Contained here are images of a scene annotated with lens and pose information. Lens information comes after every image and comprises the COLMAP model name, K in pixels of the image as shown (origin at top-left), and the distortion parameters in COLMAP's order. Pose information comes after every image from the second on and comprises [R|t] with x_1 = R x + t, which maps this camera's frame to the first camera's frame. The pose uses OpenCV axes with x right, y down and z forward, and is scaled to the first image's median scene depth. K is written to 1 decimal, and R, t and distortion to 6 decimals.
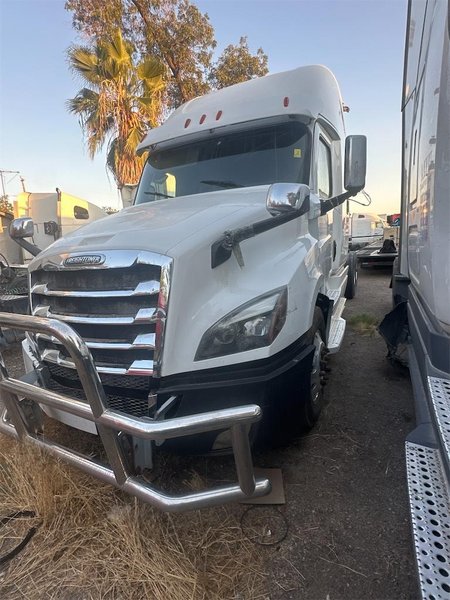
lens RADIAL K [[288.8, 0, 225.0], [0, 288.8, 300.0], [0, 0, 1]] dist [-0.000743, -0.000046]
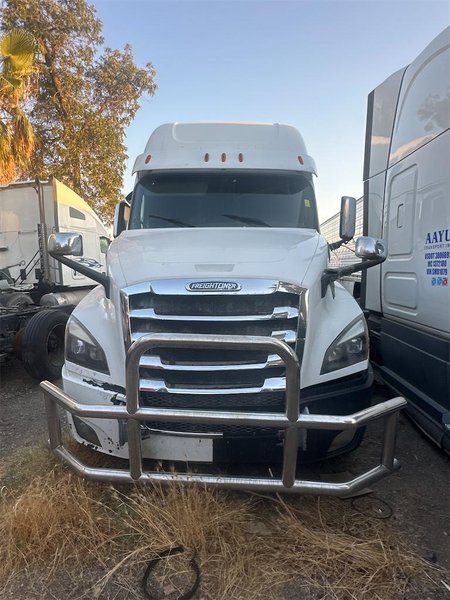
lens RADIAL K [[335.8, 0, 224.5], [0, 335.8, 309.5], [0, 0, 1]] dist [0.005517, 0.002092]
pose [[0.919956, 0.021157, 0.391451, -0.937901], [0.013207, 0.996303, -0.084884, 0.050748], [-0.391799, 0.083259, 0.916276, -0.127689]]
